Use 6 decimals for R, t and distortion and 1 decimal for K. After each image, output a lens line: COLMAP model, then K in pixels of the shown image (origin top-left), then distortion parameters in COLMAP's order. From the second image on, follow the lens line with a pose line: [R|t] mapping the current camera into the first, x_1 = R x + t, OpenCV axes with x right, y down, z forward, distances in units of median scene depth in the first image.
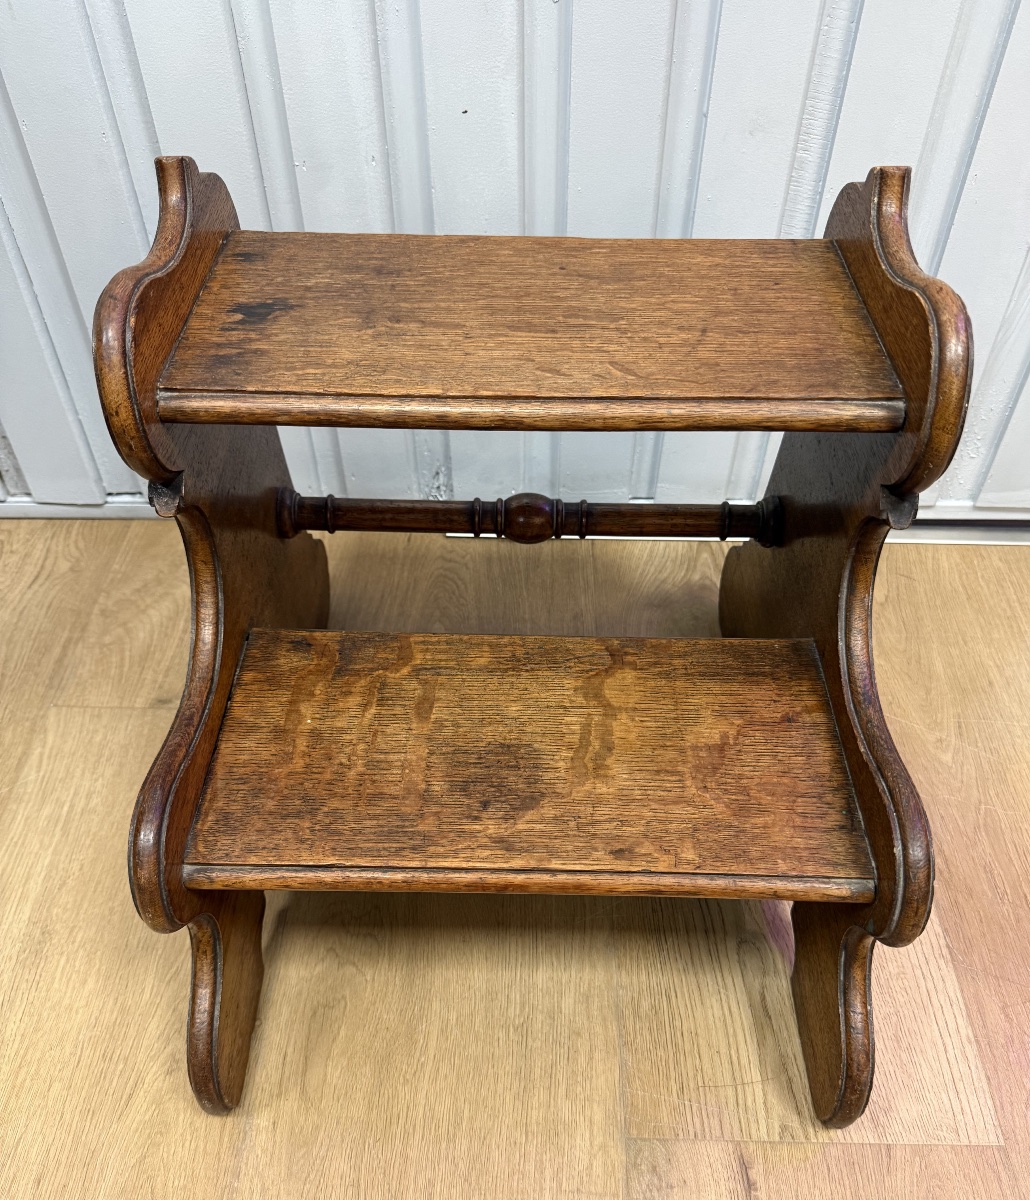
lens RADIAL K [[933.5, 0, 491.9], [0, 933.5, 744.1], [0, 0, 1]] dist [0.010862, -0.044893]
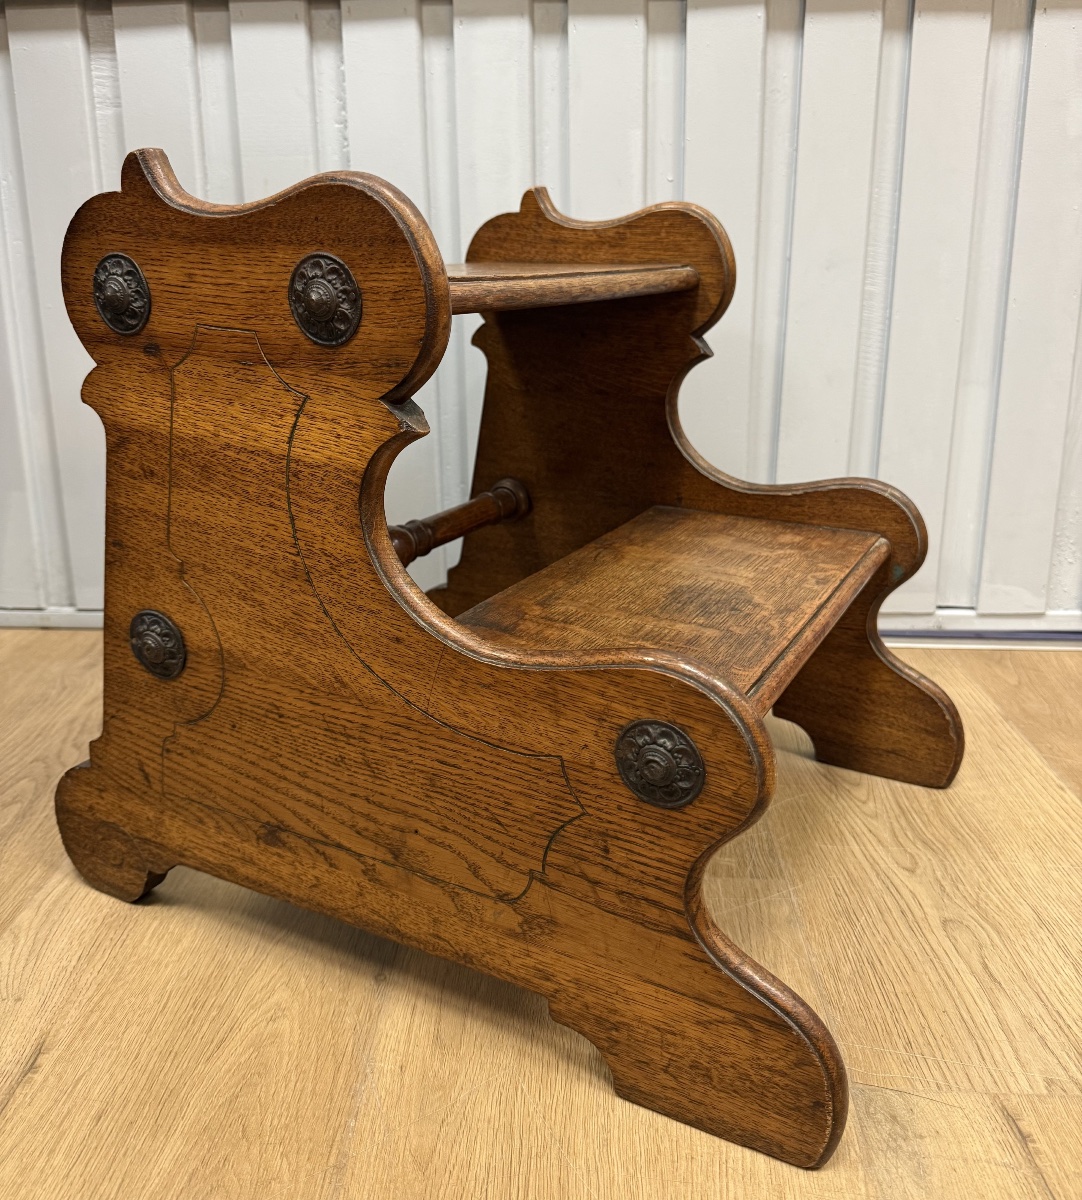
lens RADIAL K [[978.5, 0, 547.8], [0, 978.5, 541.3], [0, 0, 1]] dist [-0.008242, -0.006150]
pose [[0.999780, 0.001867, -0.020868, -0.094526], [-0.012218, 0.861105, -0.508280, 0.452196], [0.017021, 0.508423, 0.860939, 0.061821]]
